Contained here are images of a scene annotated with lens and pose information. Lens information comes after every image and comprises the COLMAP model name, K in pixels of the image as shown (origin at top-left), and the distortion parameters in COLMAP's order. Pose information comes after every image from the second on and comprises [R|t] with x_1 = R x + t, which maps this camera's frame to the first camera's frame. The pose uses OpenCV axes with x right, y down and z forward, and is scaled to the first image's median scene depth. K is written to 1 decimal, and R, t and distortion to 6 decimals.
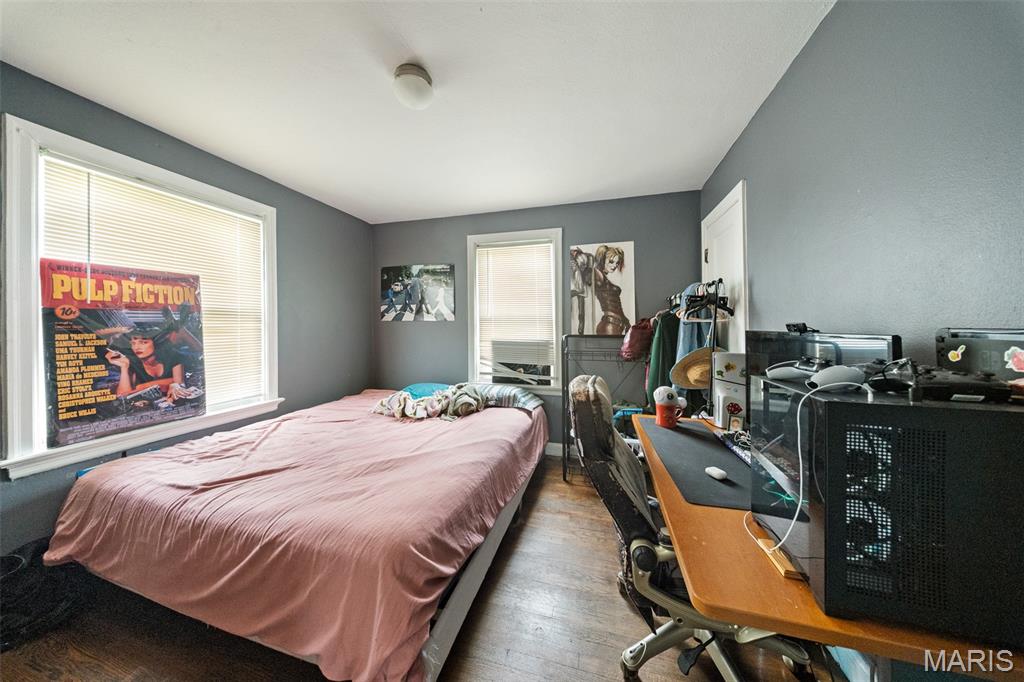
lens RADIAL K [[306.7, 0, 516.2], [0, 306.7, 324.7], [0, 0, 1]] dist [-0.000063, -0.000031]
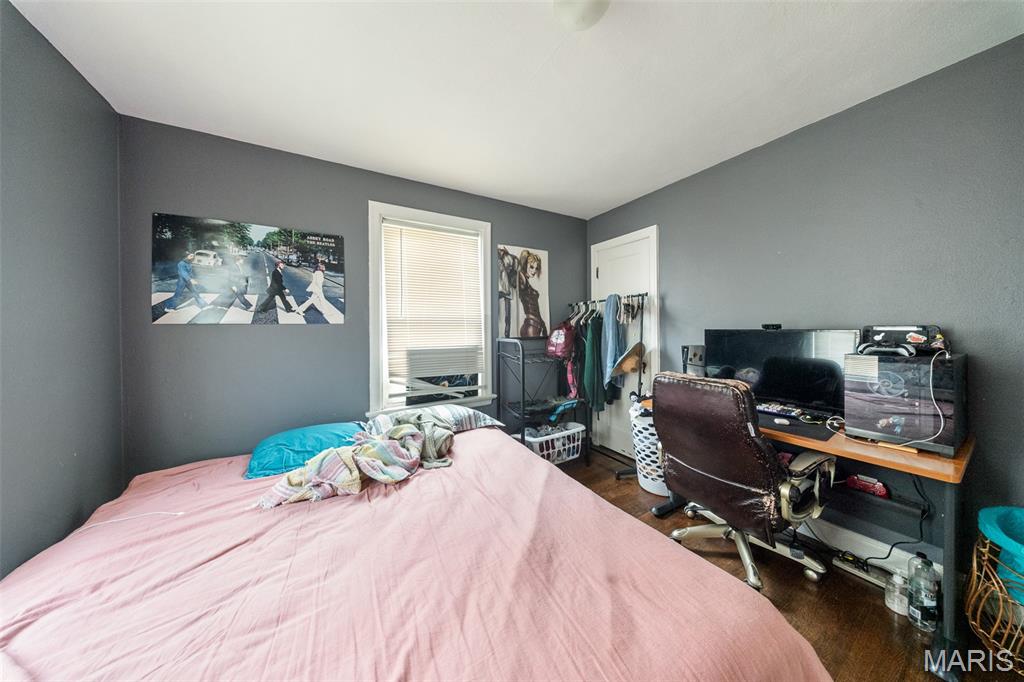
lens RADIAL K [[306.7, 0, 516.2], [0, 306.7, 324.7], [0, 0, 1]] dist [-0.000063, -0.000031]
pose [[0.691069, -0.003800, 0.722779, -0.470887], [0.010952, 0.999926, -0.005214, -0.003079], [-0.722706, 0.011519, 0.691060, 0.307481]]
